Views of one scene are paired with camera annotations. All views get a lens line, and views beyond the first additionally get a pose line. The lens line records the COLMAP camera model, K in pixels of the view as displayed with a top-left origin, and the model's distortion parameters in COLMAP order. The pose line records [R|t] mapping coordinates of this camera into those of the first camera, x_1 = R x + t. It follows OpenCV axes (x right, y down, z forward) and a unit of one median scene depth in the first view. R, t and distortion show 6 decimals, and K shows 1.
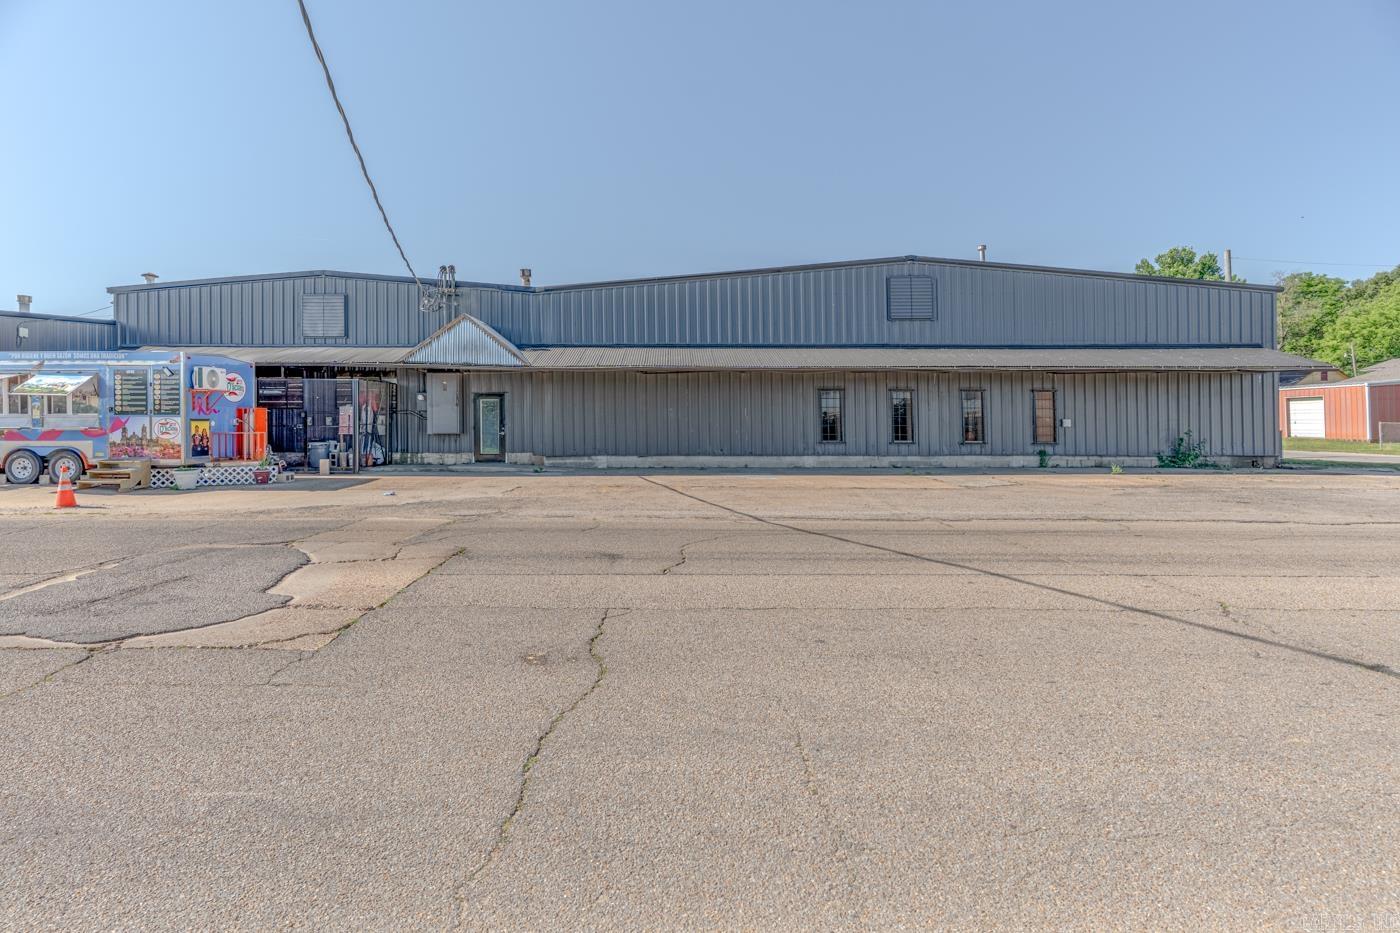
lens RADIAL K [[702.6, 0, 704.3], [0, 702.6, 413.9], [0, 0, 1]] dist [0.016058, -0.000111]
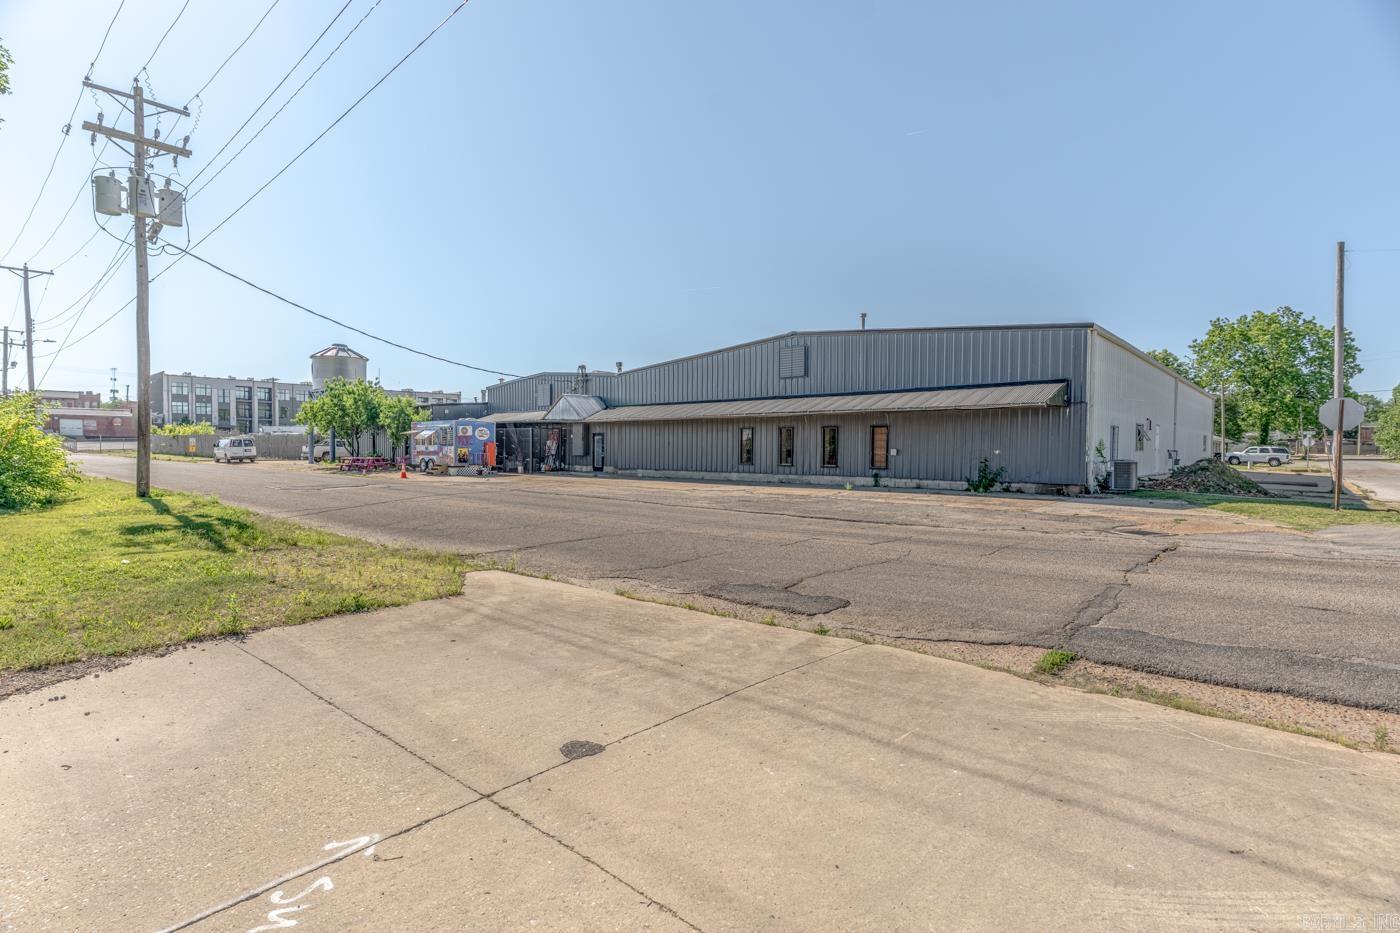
lens RADIAL K [[686.5, 0, 700.0], [0, 686.5, 466.5], [0, 0, 1]] dist [-0.000686, 0.000135]
pose [[0.743359, 0.021954, -0.668532, 1.093815], [0.003443, 0.999322, 0.036645, -0.008017], [0.668884, -0.029542, 0.742780, -0.149672]]
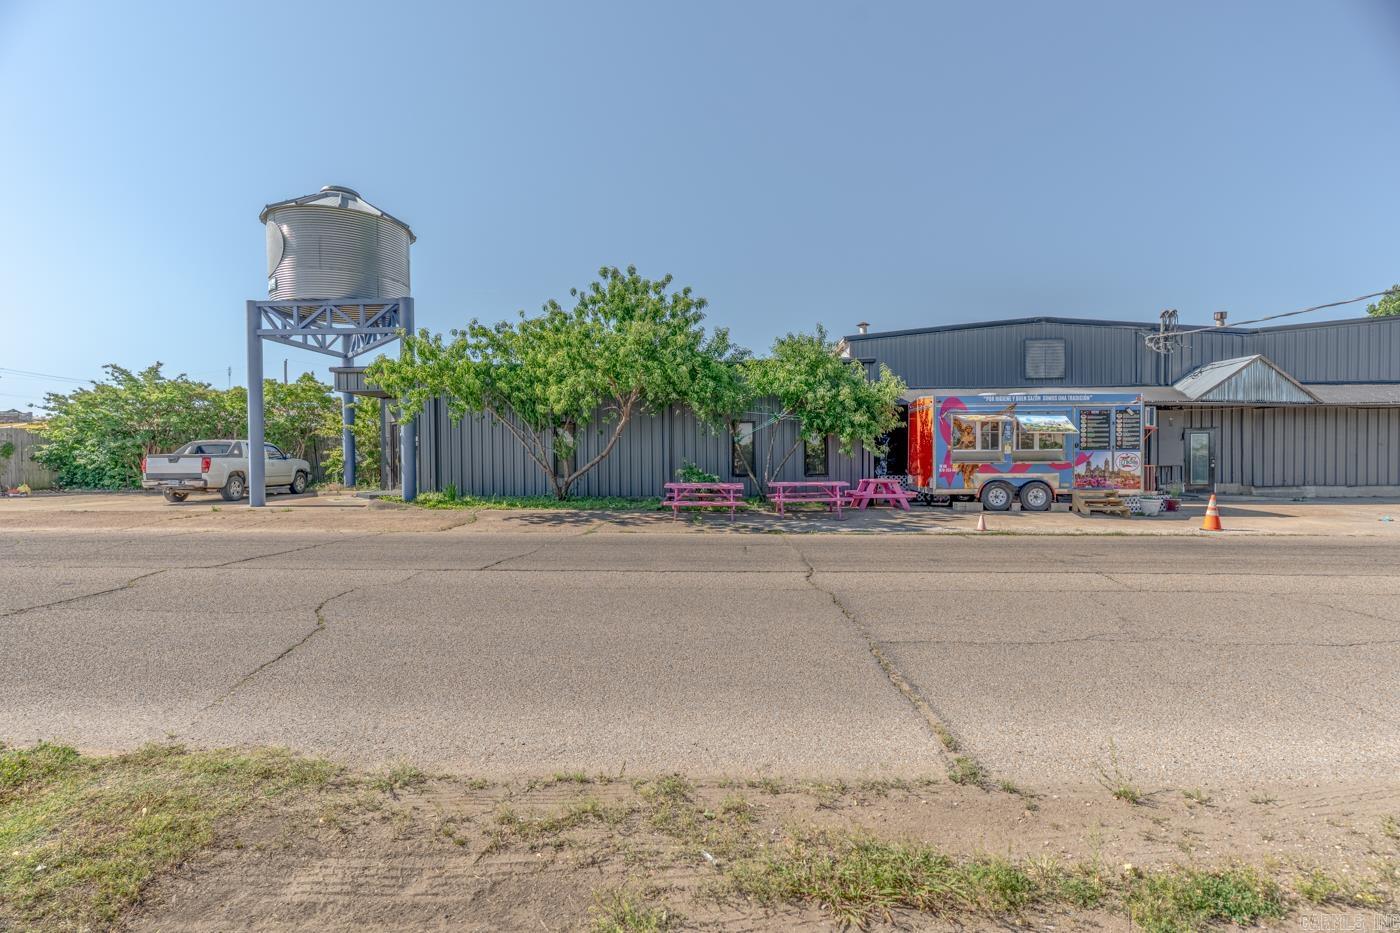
lens RADIAL K [[653.9, 0, 693.7], [0, 653.9, 469.2], [0, 0, 1]] dist [0.011876, -0.000036]
pose [[0.999842, -0.002497, -0.017625, -1.090575], [0.003057, 0.999487, 0.031867, -0.002565], [0.017536, -0.031916, 0.999337, -0.046367]]
